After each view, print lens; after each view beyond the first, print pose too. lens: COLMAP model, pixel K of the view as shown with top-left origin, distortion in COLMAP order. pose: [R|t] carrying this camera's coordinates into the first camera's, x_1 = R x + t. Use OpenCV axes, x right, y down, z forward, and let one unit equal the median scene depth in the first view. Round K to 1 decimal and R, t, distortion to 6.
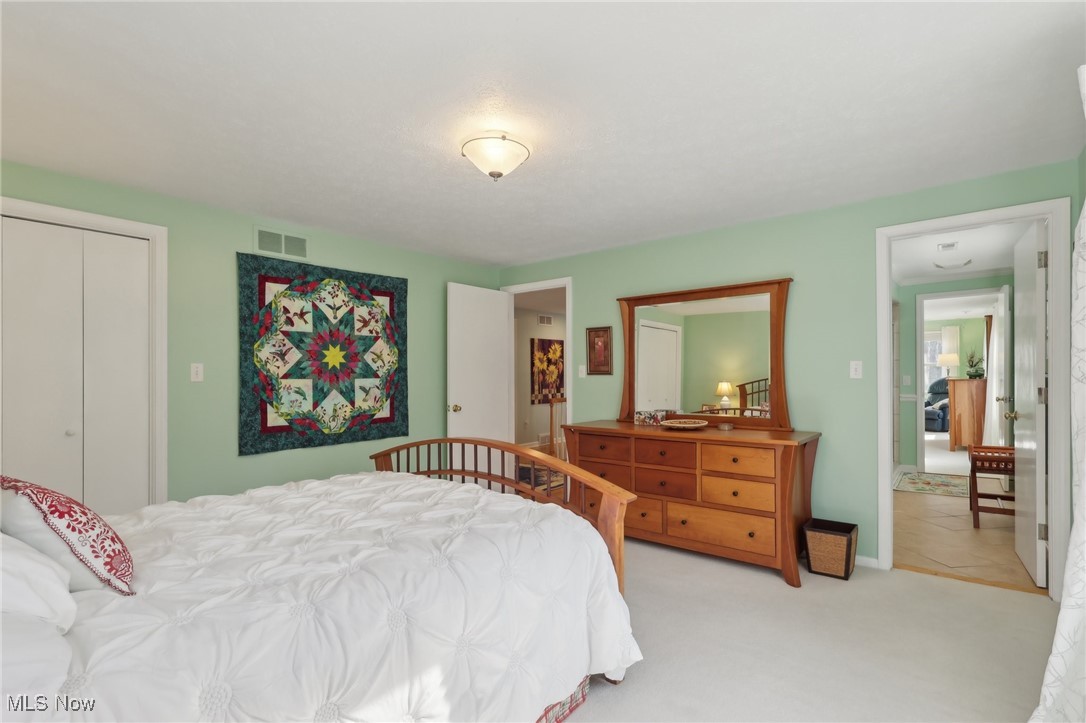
lens RADIAL K [[514.4, 0, 546.7], [0, 514.4, 375.9], [0, 0, 1]] dist [-0.003376, 0.000103]
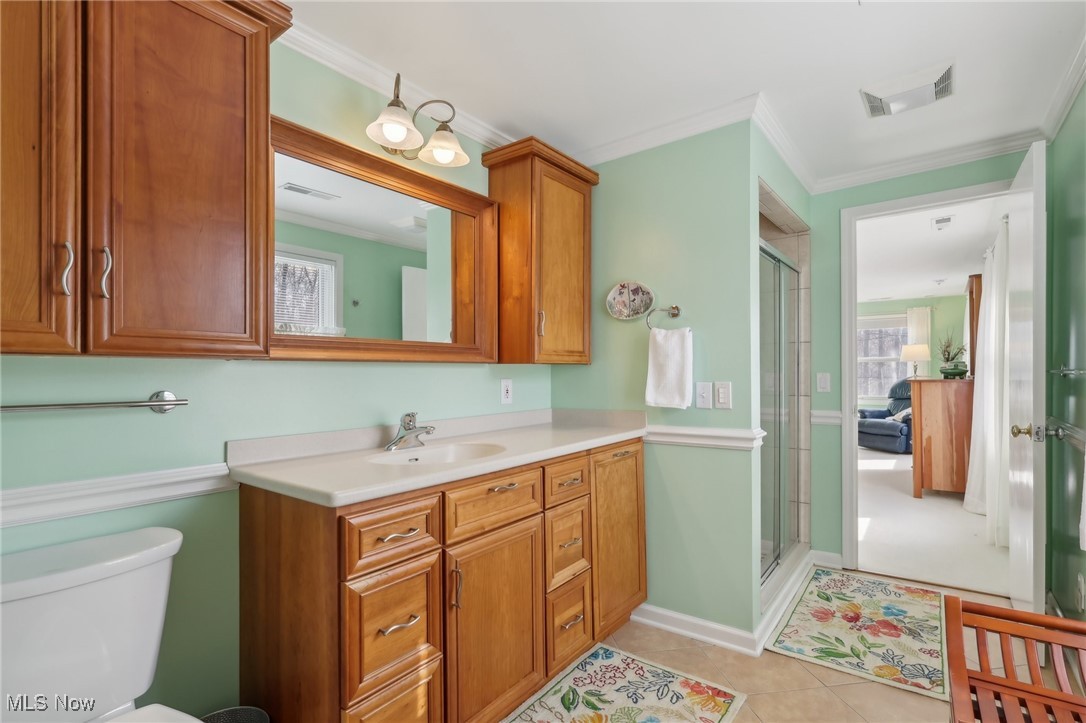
lens RADIAL K [[514.4, 0, 546.7], [0, 514.4, 375.9], [0, 0, 1]] dist [-0.003376, 0.000103]
pose [[0.999476, -0.000022, 0.032362, 0.299870], [-0.000019, 0.999999, 0.001283, 0.001055], [-0.032362, -0.001283, 0.999475, 0.367075]]
